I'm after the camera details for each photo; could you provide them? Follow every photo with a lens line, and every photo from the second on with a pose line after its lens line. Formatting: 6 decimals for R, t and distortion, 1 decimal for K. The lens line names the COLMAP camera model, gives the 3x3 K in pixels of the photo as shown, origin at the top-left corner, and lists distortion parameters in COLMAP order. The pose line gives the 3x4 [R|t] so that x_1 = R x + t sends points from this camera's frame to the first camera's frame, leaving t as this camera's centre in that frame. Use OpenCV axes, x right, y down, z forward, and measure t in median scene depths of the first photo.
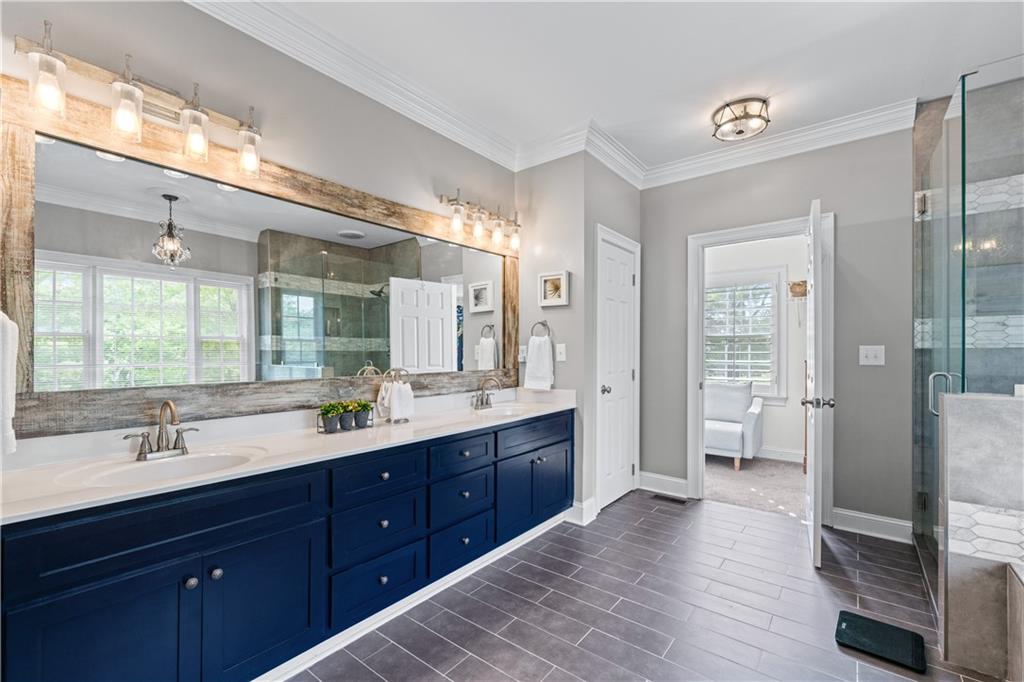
lens RADIAL K [[423.2, 0, 509.2], [0, 423.2, 346.1], [0, 0, 1]] dist [0.002304, -0.000851]
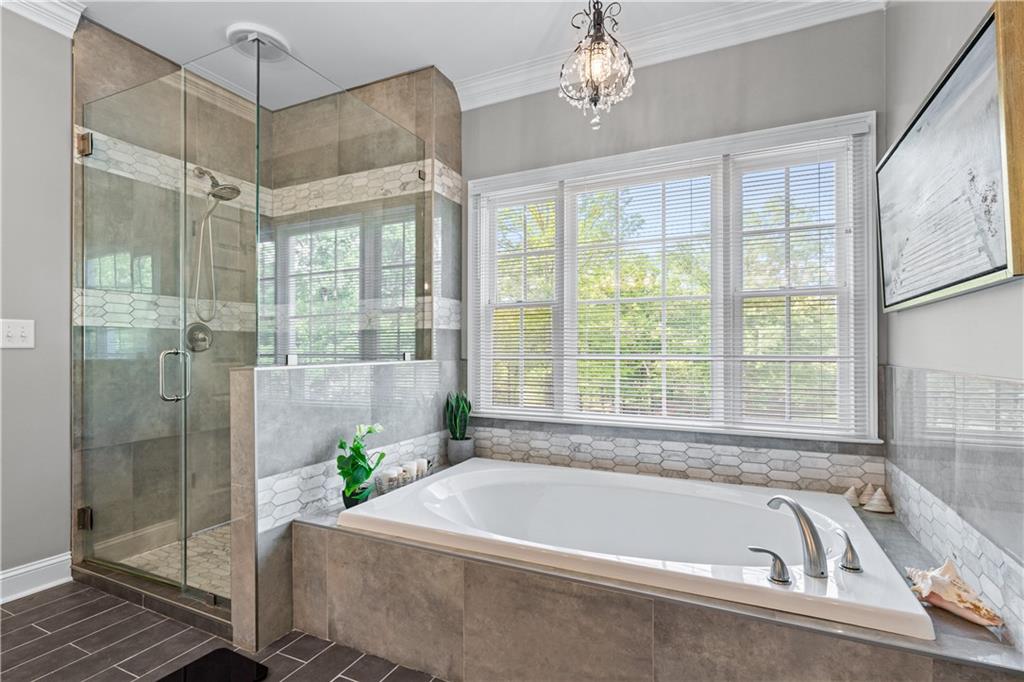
lens RADIAL K [[492.6, 0, 512.9], [0, 492.6, 344.3], [0, 0, 1]] dist [0.002281, 0.000426]
pose [[-0.228477, 0.010307, 0.973495, -0.175129], [-0.013336, 0.999817, -0.013716, 0.070186], [-0.973458, -0.016117, -0.228297, 0.720060]]
